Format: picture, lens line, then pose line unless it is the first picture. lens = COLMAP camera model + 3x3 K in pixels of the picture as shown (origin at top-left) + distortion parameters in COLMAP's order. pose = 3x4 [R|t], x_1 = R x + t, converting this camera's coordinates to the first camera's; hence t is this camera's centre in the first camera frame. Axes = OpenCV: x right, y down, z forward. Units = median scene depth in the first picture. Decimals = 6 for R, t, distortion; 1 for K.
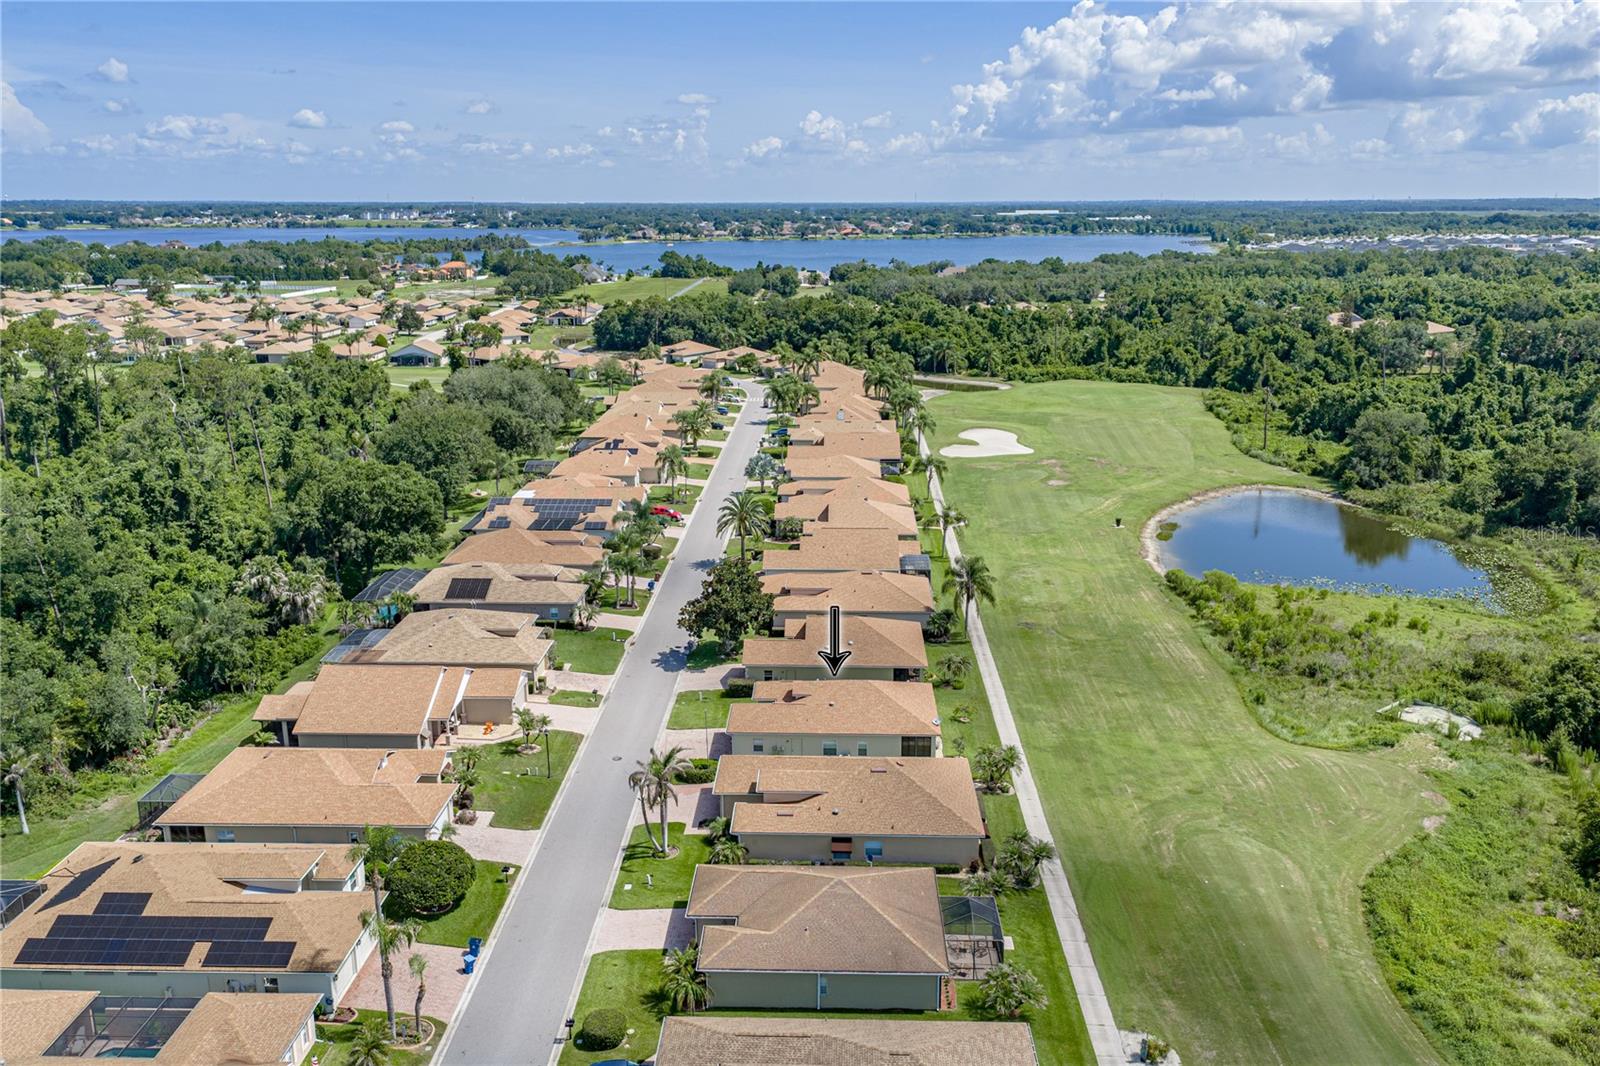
lens RADIAL K [[1320.9, 0, 800.0], [0, 1320.9, 533.0], [0, 0, 1]] dist [0.030823, -0.006374]
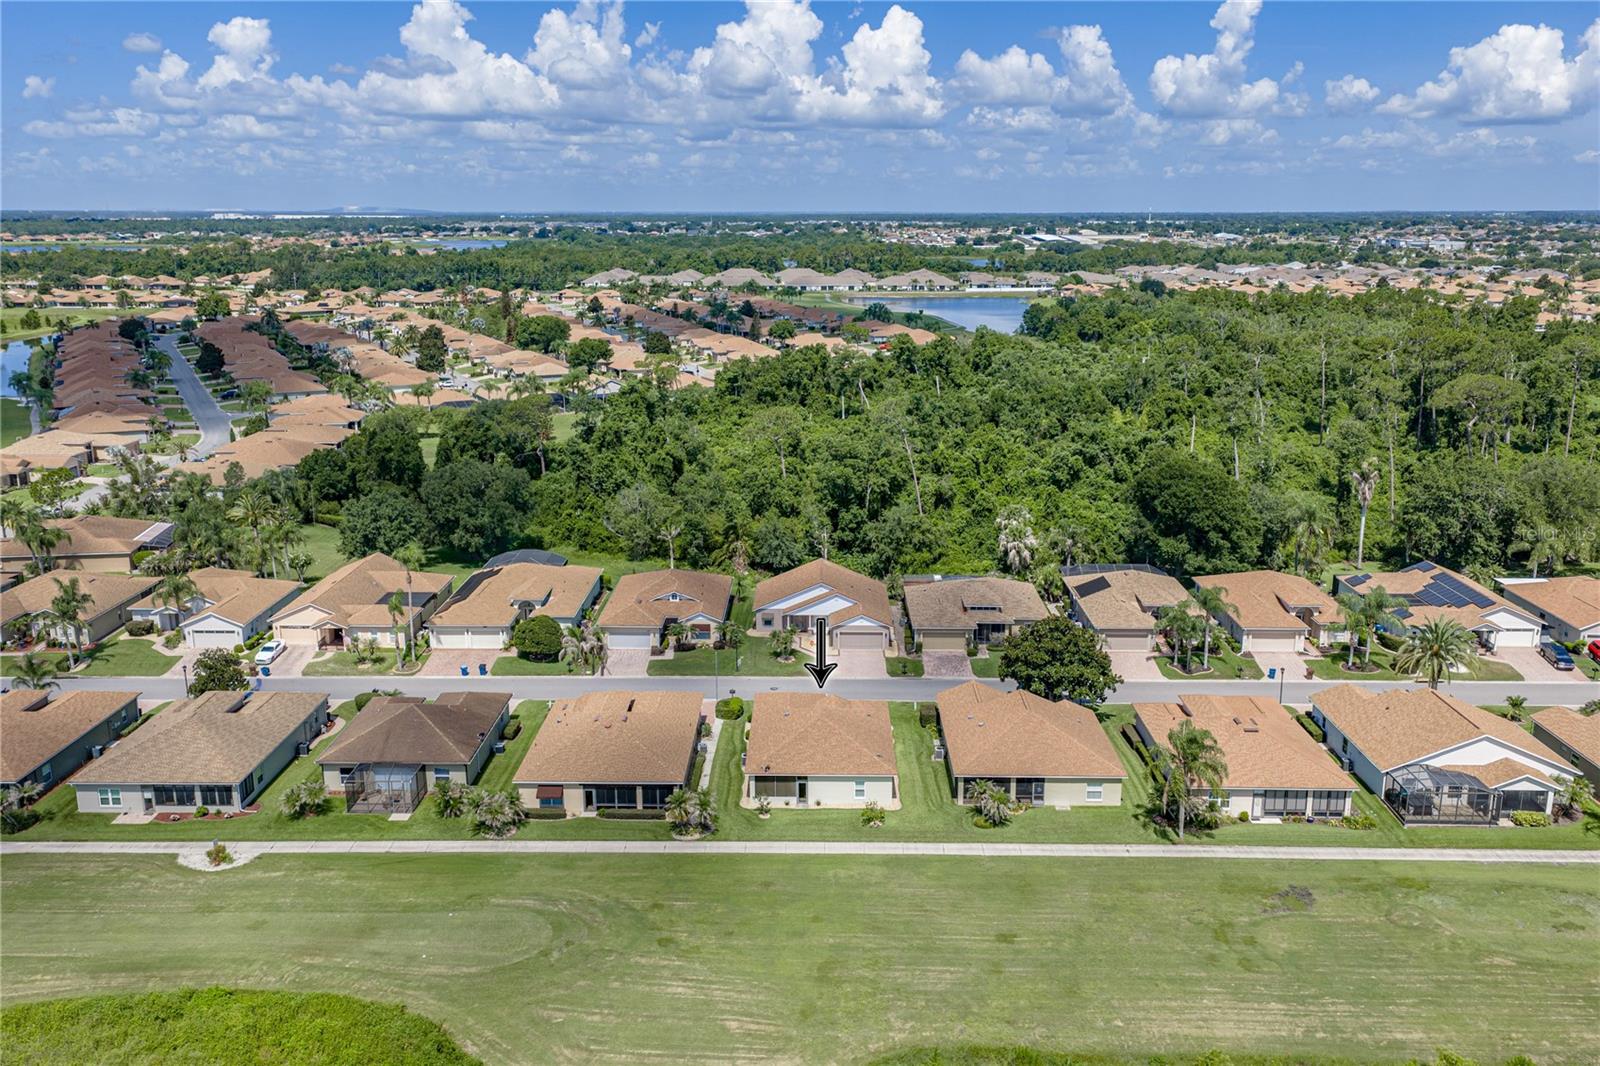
lens RADIAL K [[1320.9, 0, 800.0], [0, 1320.9, 533.0], [0, 0, 1]] dist [0.030823, -0.006374]
pose [[0.021145, 0.238193, -0.970988, 0.743232], [-0.245252, 0.942766, 0.225929, -0.175830], [0.969229, 0.233359, 0.078352, 0.695577]]
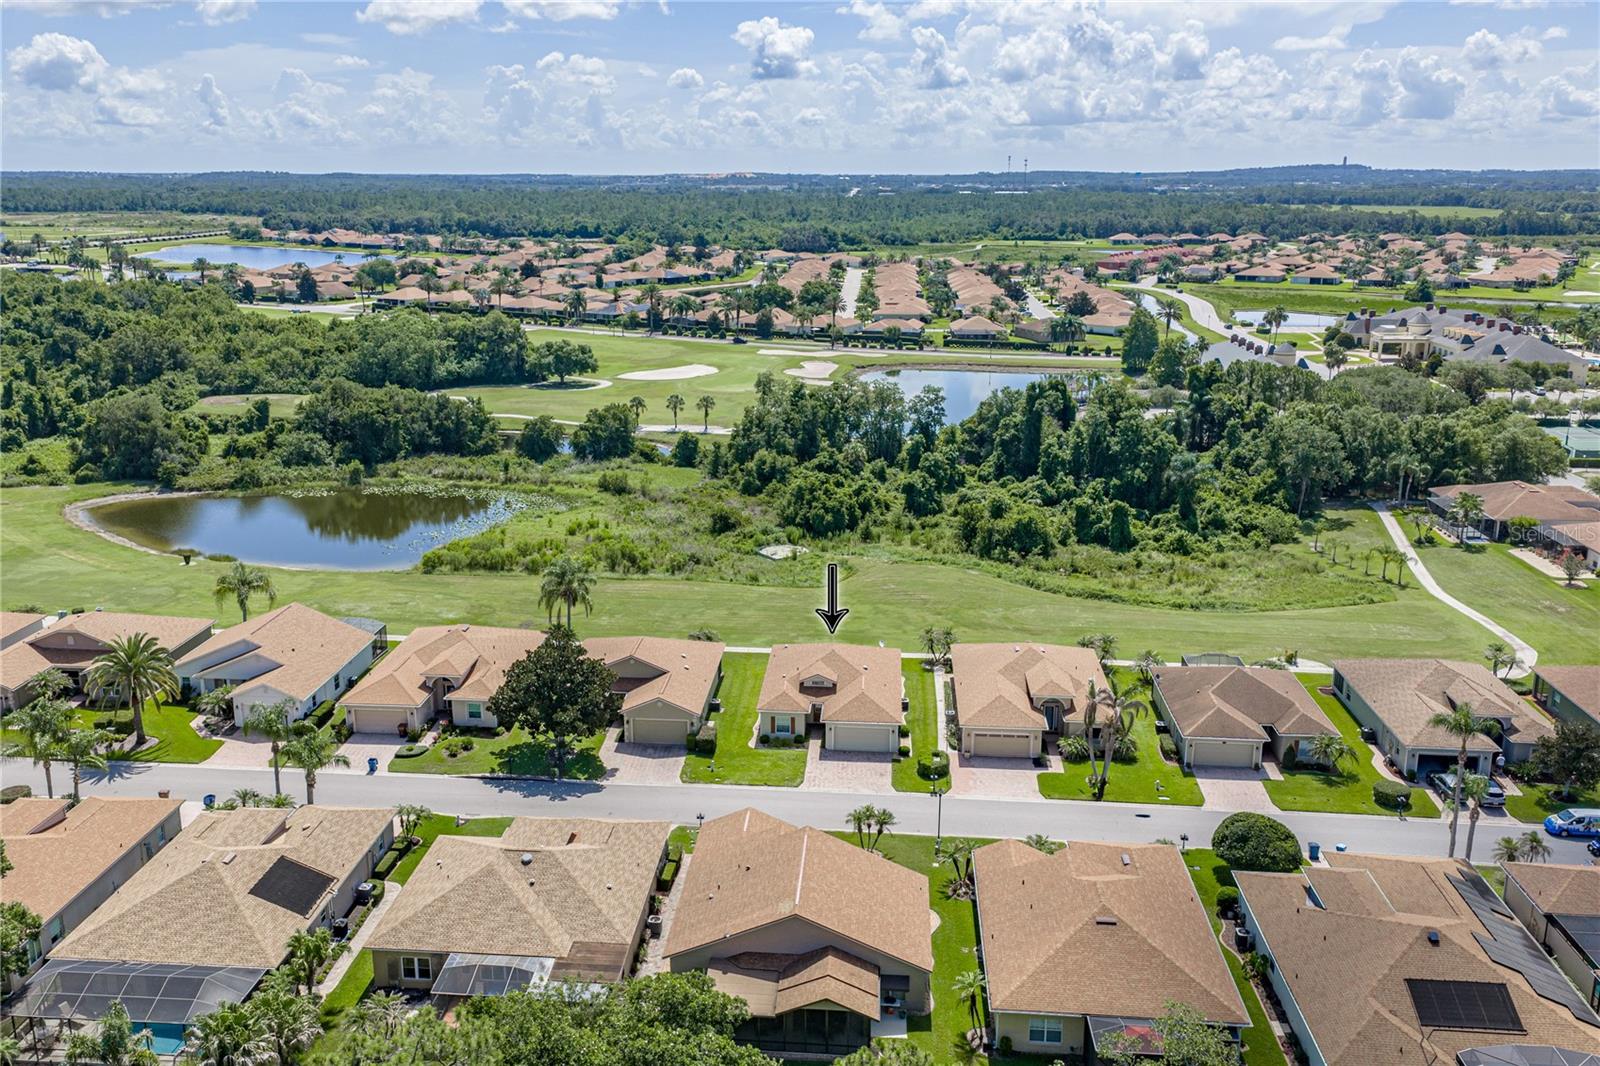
lens RADIAL K [[1362.1, 0, 769.4], [0, 1362.1, 512.3], [0, 0, 1]] dist [0.034543, -0.003106]
pose [[0.055949, -0.238146, 0.969616, -0.754741], [0.241242, 0.945588, 0.218324, -0.180312], [-0.968851, 0.221697, 0.110355, 0.718832]]
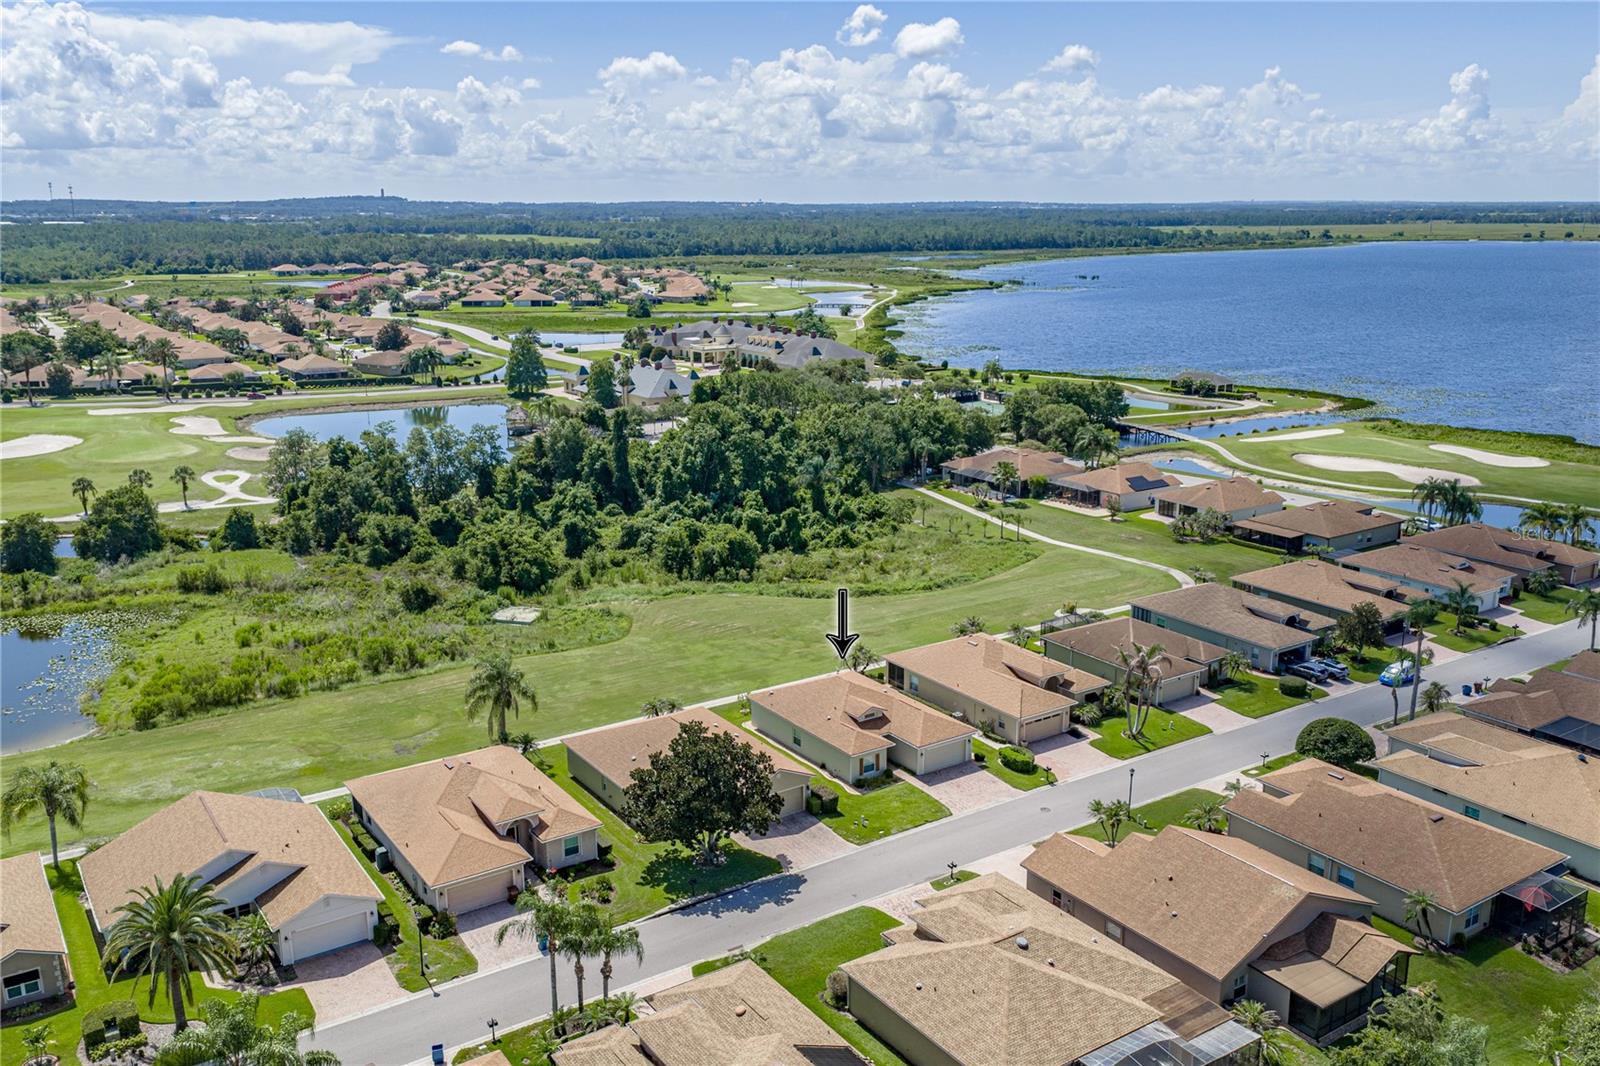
lens RADIAL K [[1331.8, 0, 793.7], [0, 1331.8, 527.7], [0, 0, 1]] dist [0.037633, -0.001695]
pose [[-0.585317, -0.187761, 0.788765, -0.565003], [0.200428, 0.909121, 0.365142, -0.294389], [-0.785642, 0.371814, -0.494491, 1.178288]]
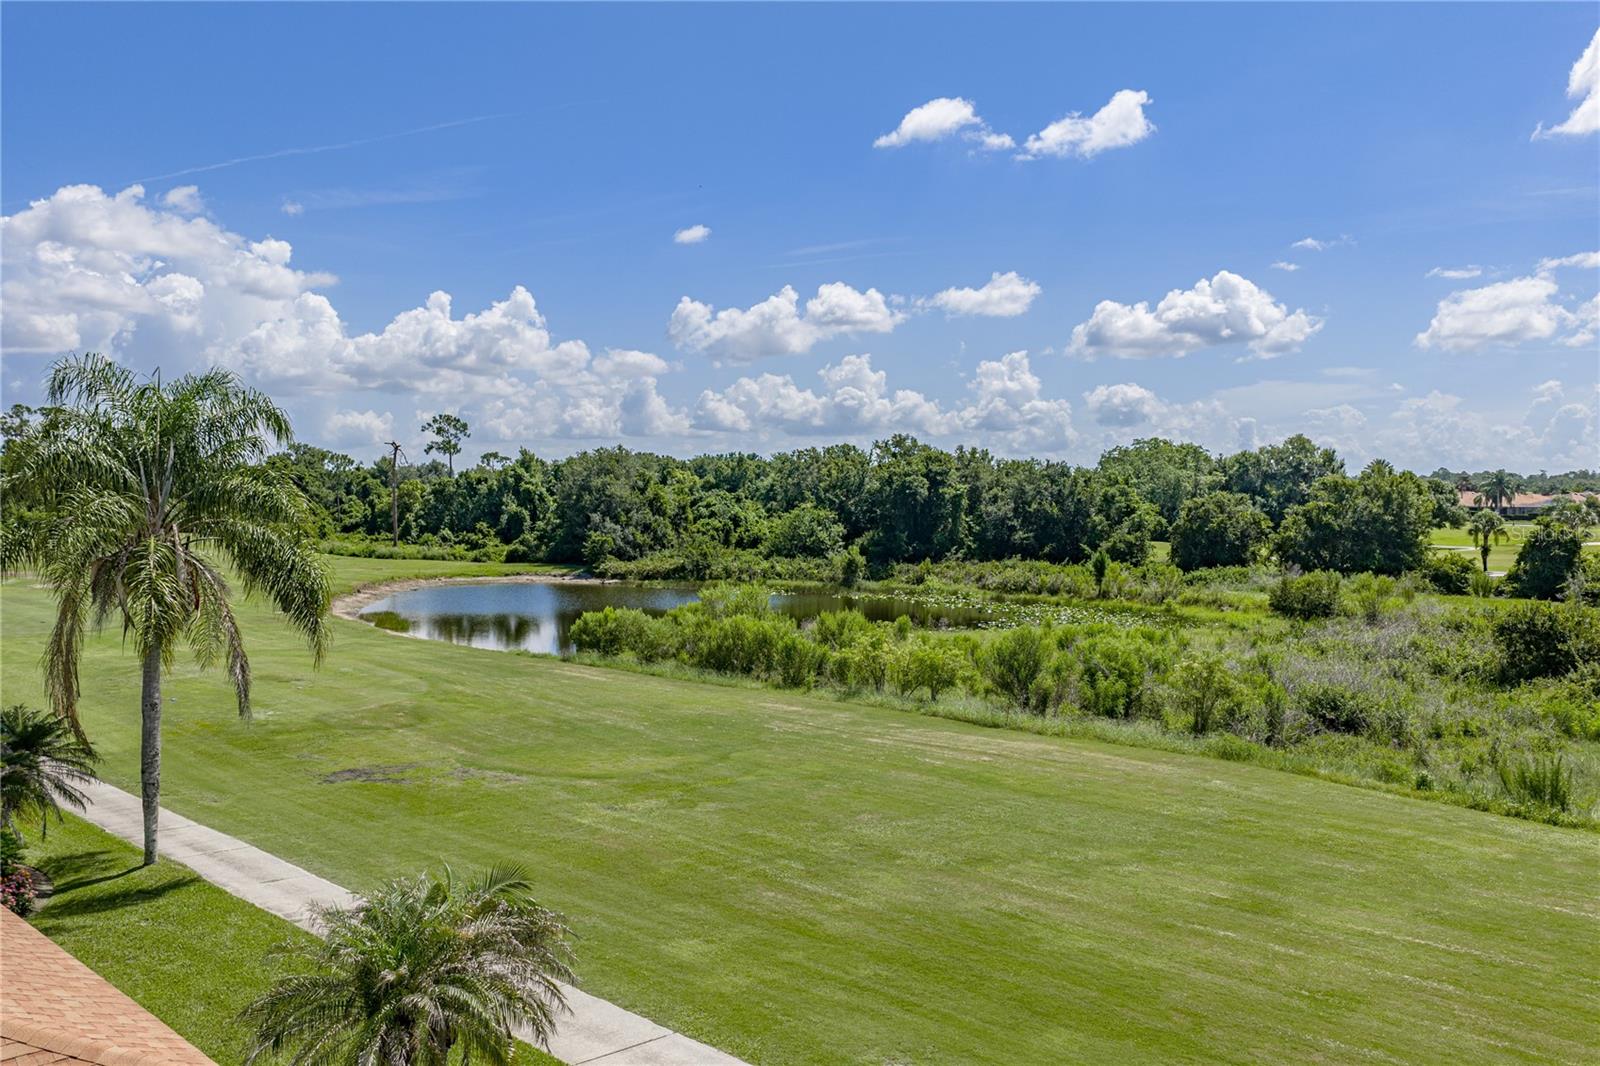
lens RADIAL K [[1320.9, 0, 800.0], [0, 1320.9, 533.0], [0, 0, 1]] dist [0.030823, -0.006374]
pose [[0.680024, -0.020924, 0.732891, 0.060317], [0.177234, 0.974640, -0.136623, 0.074998], [-0.711446, 0.222800, 0.666487, 0.794752]]
